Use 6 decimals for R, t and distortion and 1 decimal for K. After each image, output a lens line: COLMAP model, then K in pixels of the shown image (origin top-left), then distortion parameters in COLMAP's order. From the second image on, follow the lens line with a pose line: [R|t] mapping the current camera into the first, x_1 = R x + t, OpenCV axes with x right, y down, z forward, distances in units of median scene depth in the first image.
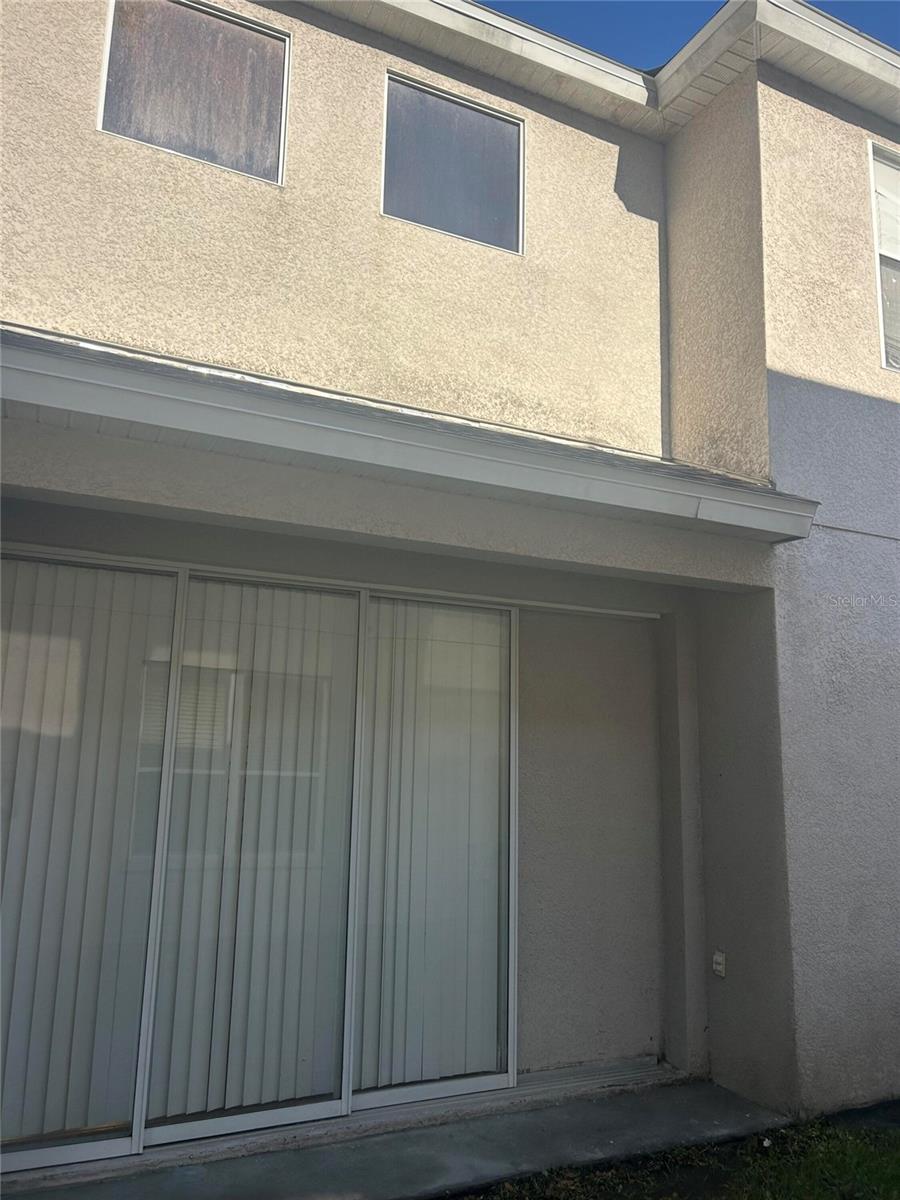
lens RADIAL K [[923.8, 0, 442.4], [0, 923.8, 604.8], [0, 0, 1]] dist [0.058743, -0.063445]
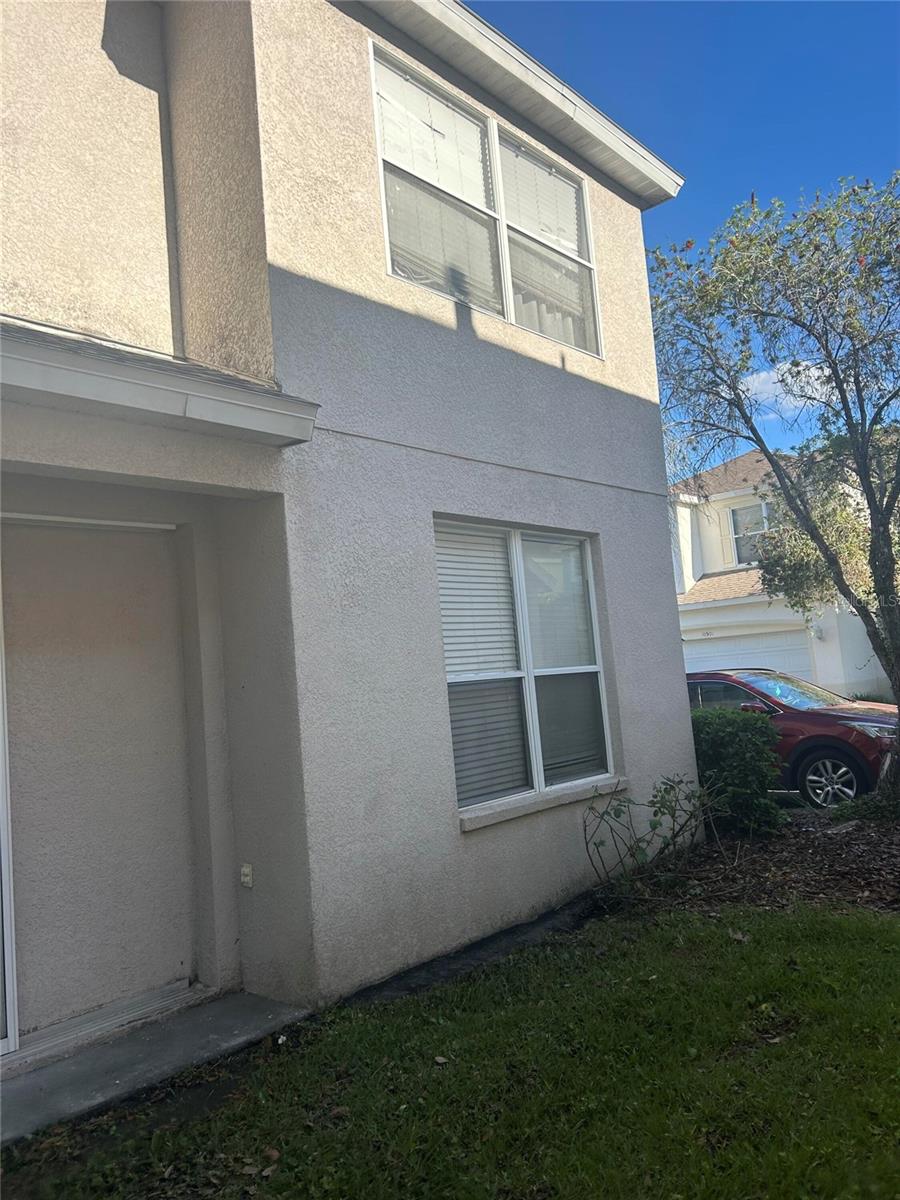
lens RADIAL K [[923.8, 0, 442.4], [0, 923.8, 604.8], [0, 0, 1]] dist [0.058743, -0.063445]
pose [[0.917615, -0.066269, 0.391907, 0.119268], [0.035680, 0.995756, 0.084835, 0.022352], [-0.395866, -0.063862, 0.916085, 0.030582]]
